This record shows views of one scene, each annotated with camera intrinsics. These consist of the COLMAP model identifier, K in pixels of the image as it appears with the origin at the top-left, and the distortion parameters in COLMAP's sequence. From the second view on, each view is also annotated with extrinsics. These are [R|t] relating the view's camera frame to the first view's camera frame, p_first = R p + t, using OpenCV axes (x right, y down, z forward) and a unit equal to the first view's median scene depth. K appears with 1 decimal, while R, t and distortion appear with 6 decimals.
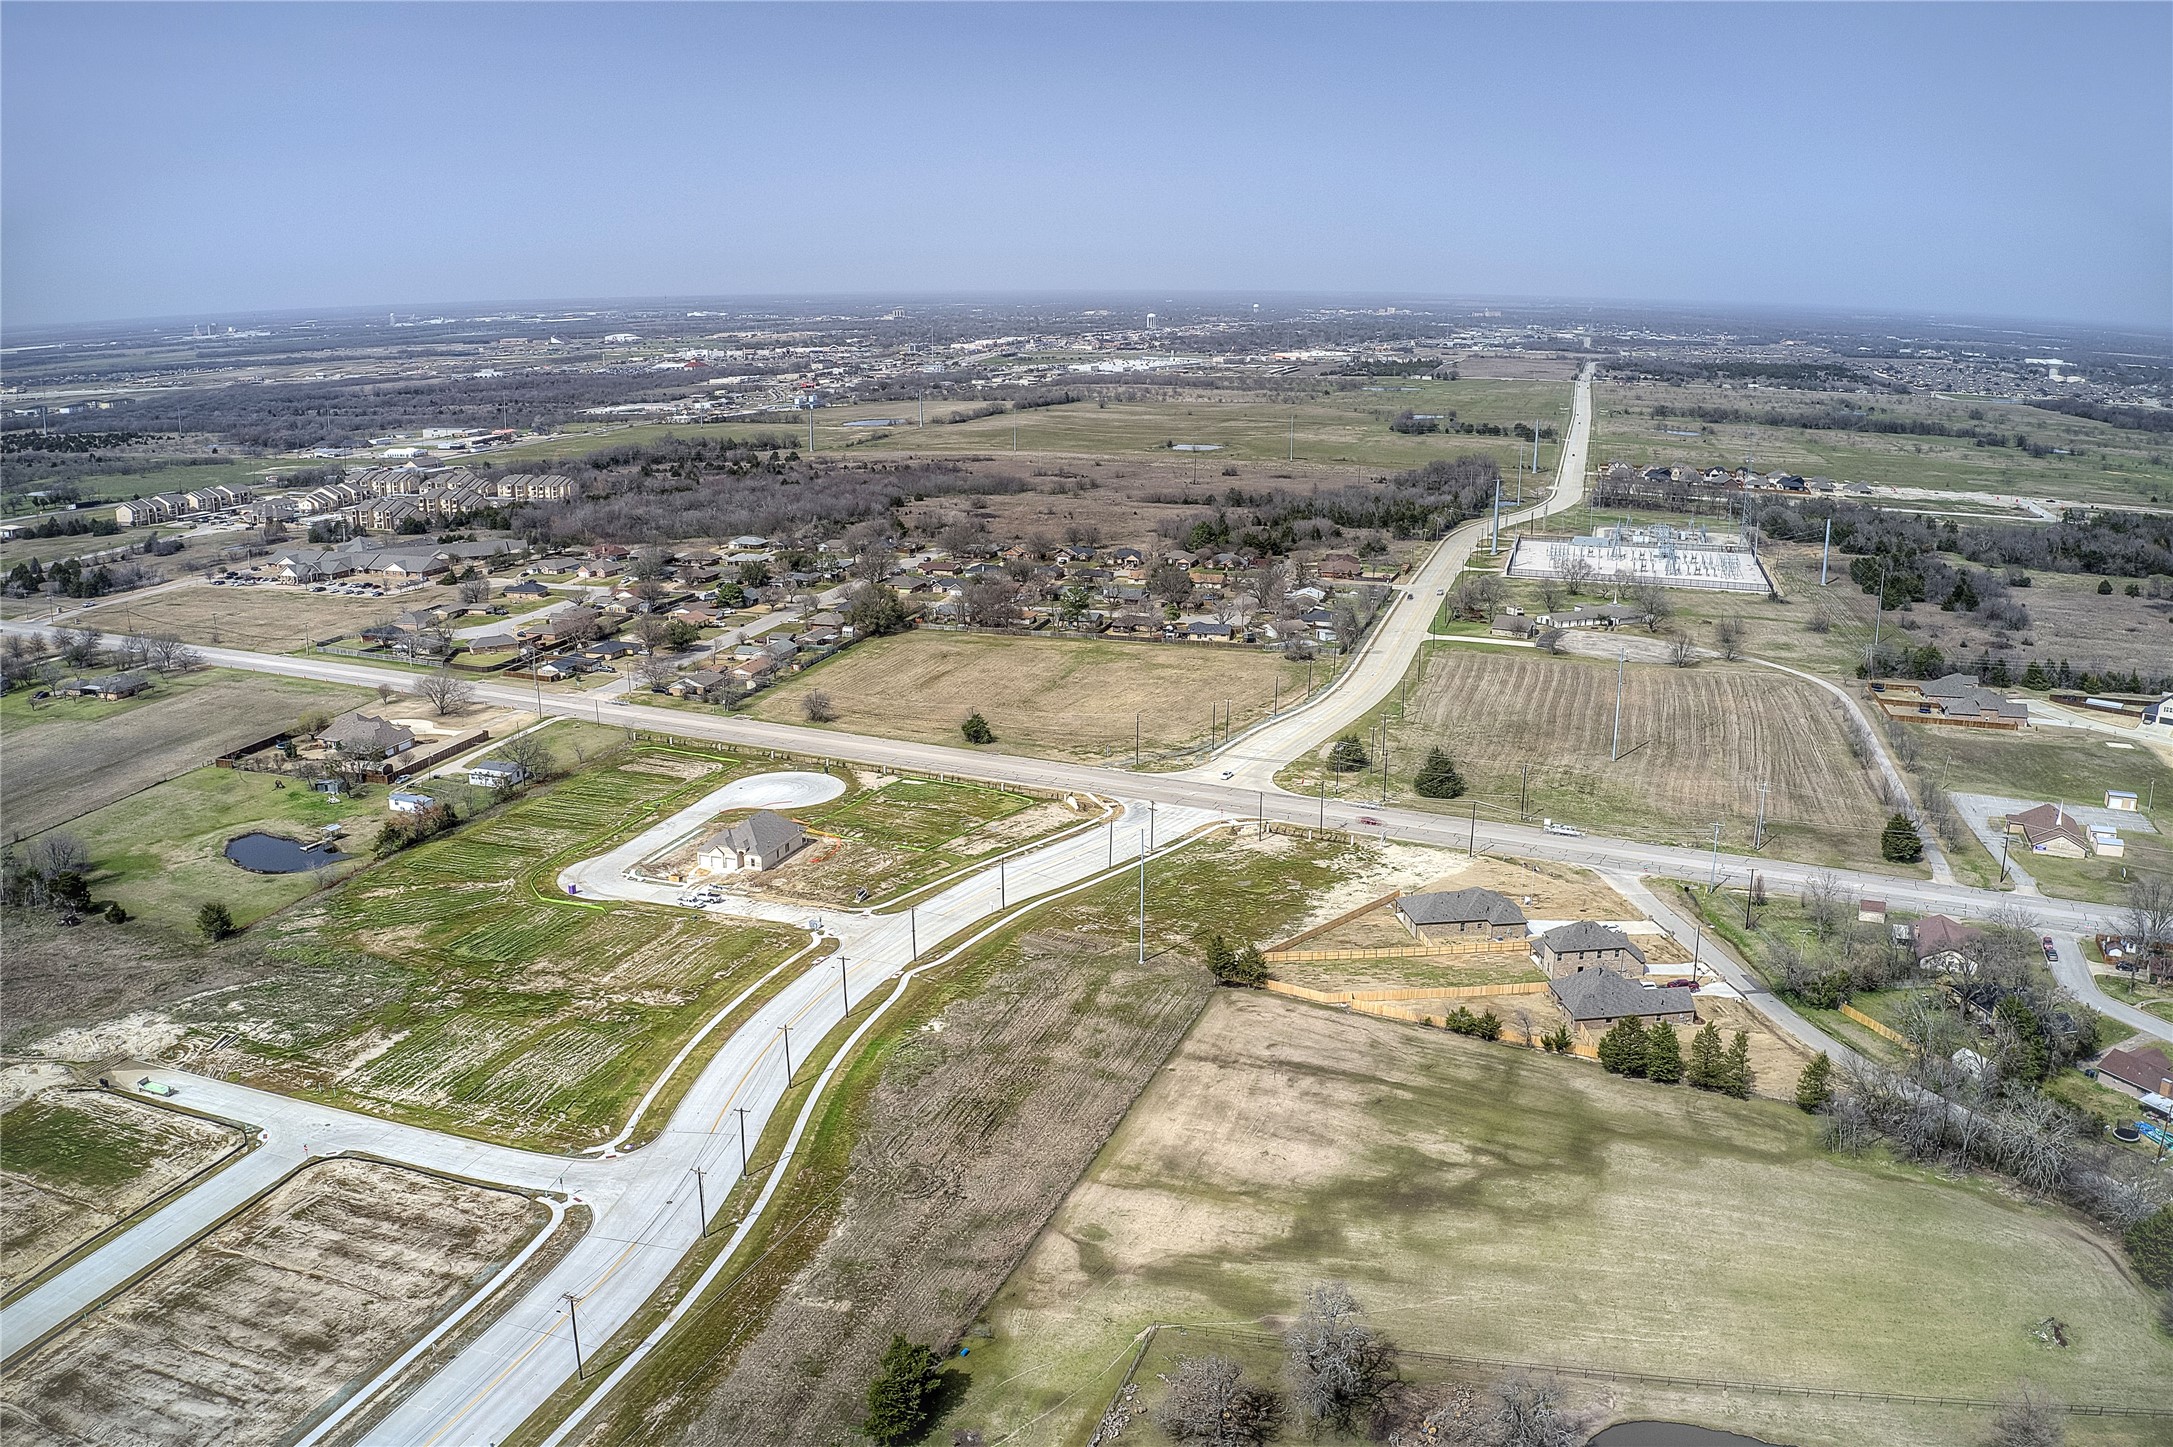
lens RADIAL K [[1717.6, 0, 1081.5], [0, 1717.6, 719.7], [0, 0, 1]] dist [-0.187603, 0.039696]
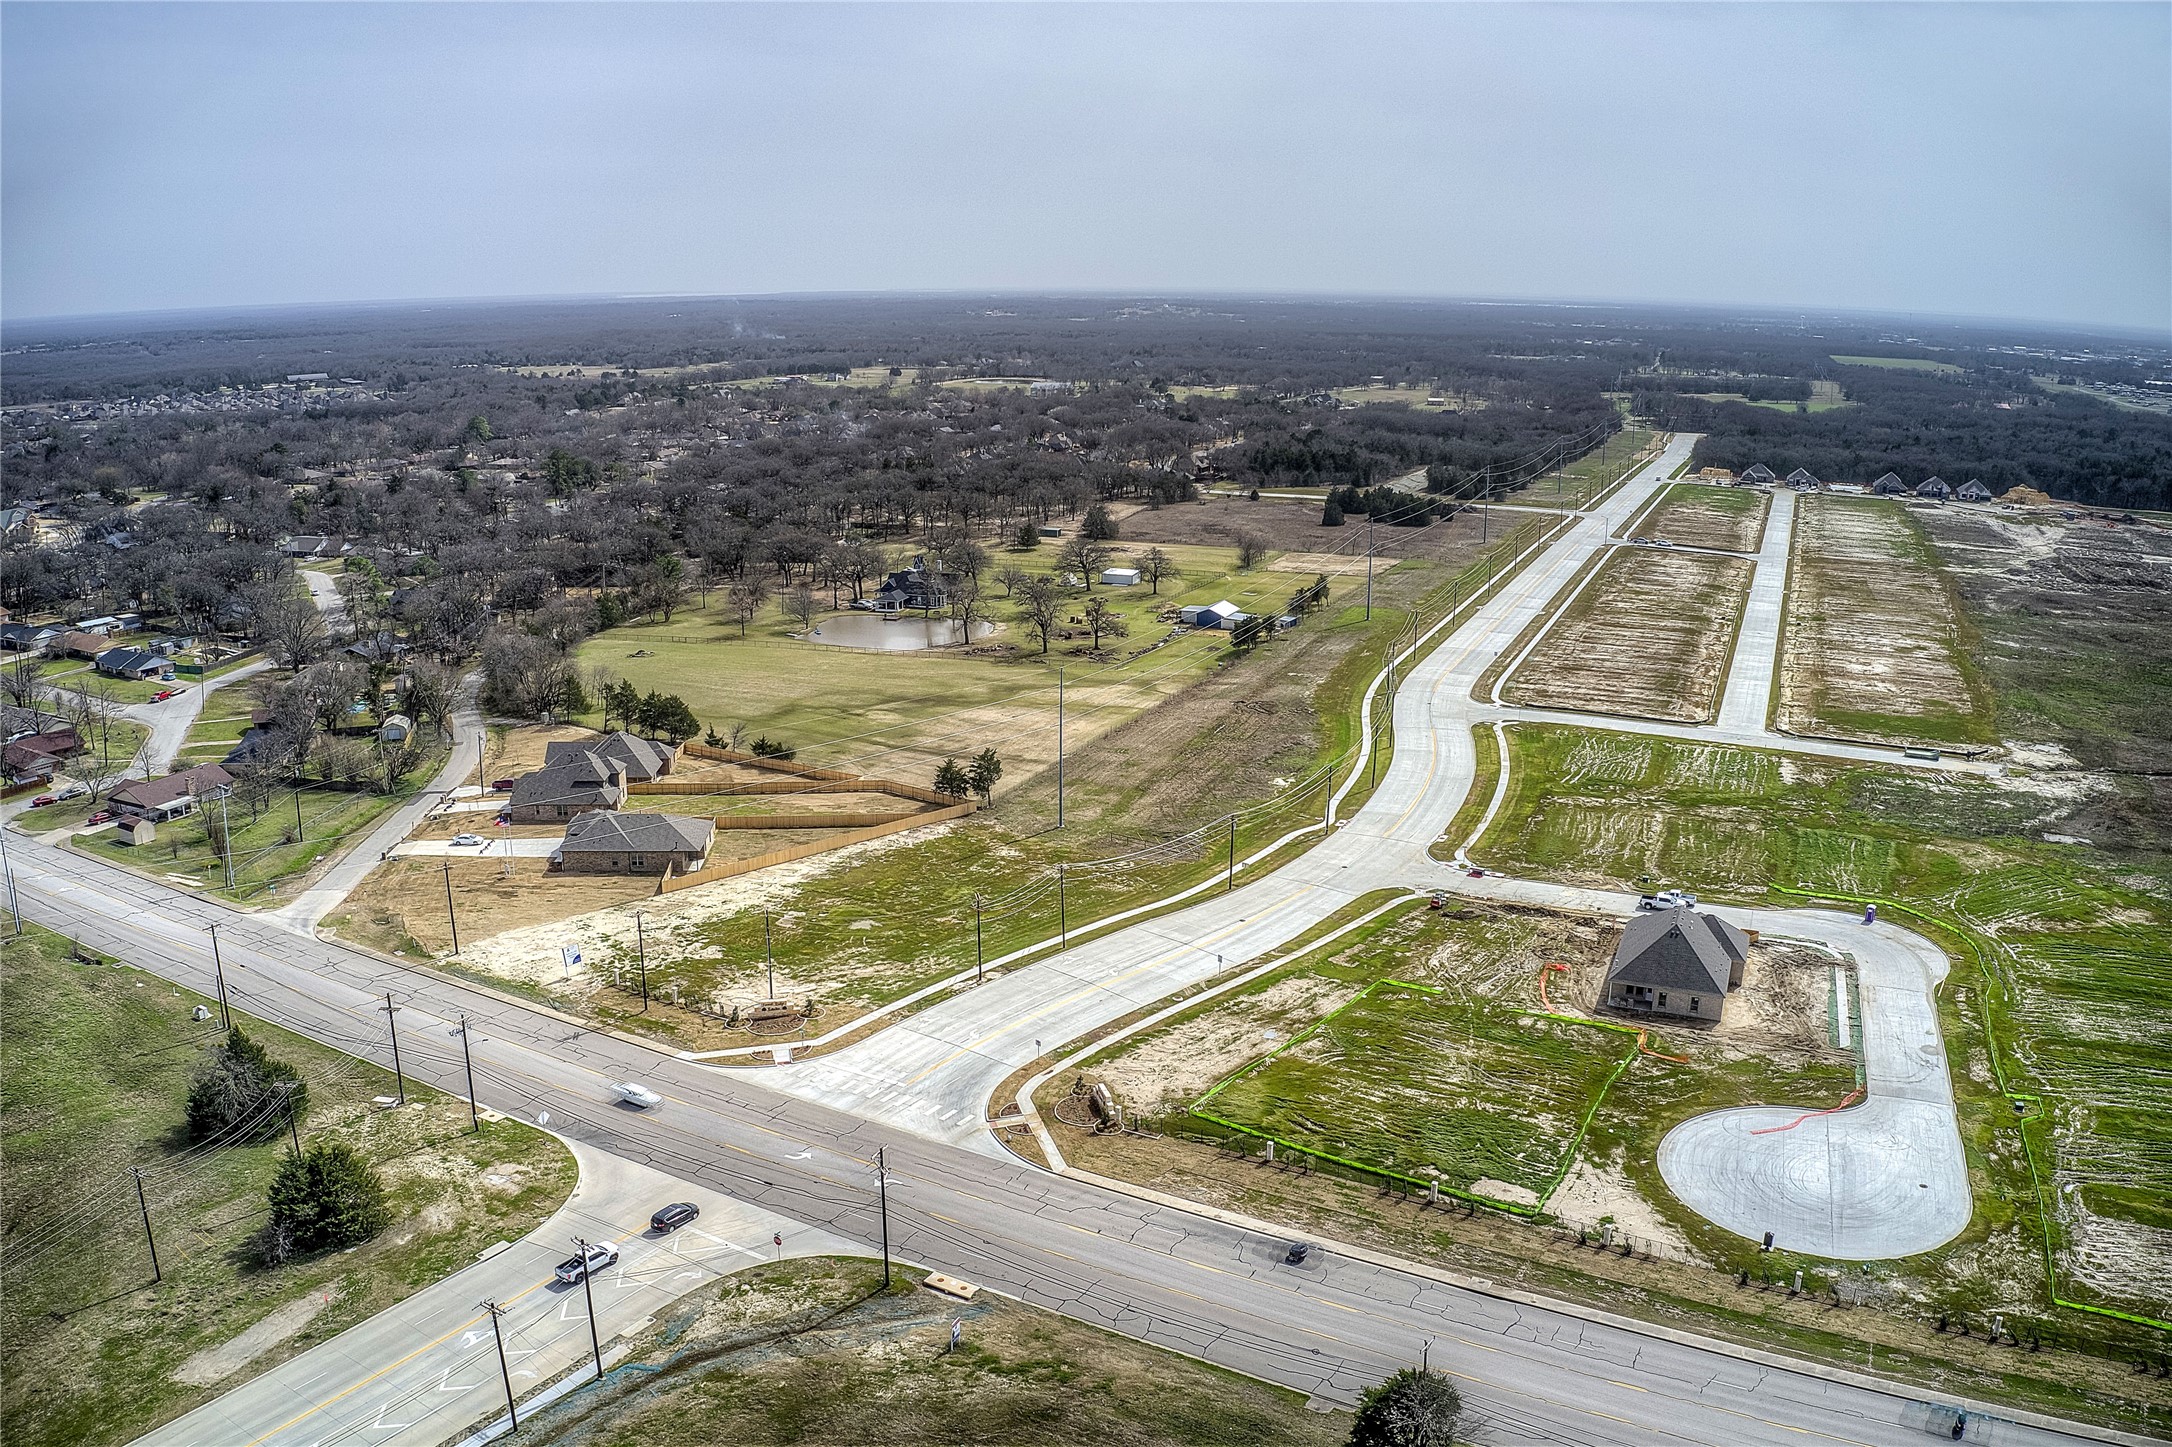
lens RADIAL K [[1714.7, 0, 1079.8], [0, 1714.7, 717.7], [0, 0, 1]] dist [-0.189830, 0.040599]
pose [[-0.996763, -0.022085, 0.077301, -0.025593], [0.018248, 0.874277, 0.485085, -0.209349], [-0.078295, 0.484925, -0.871044, 1.117305]]
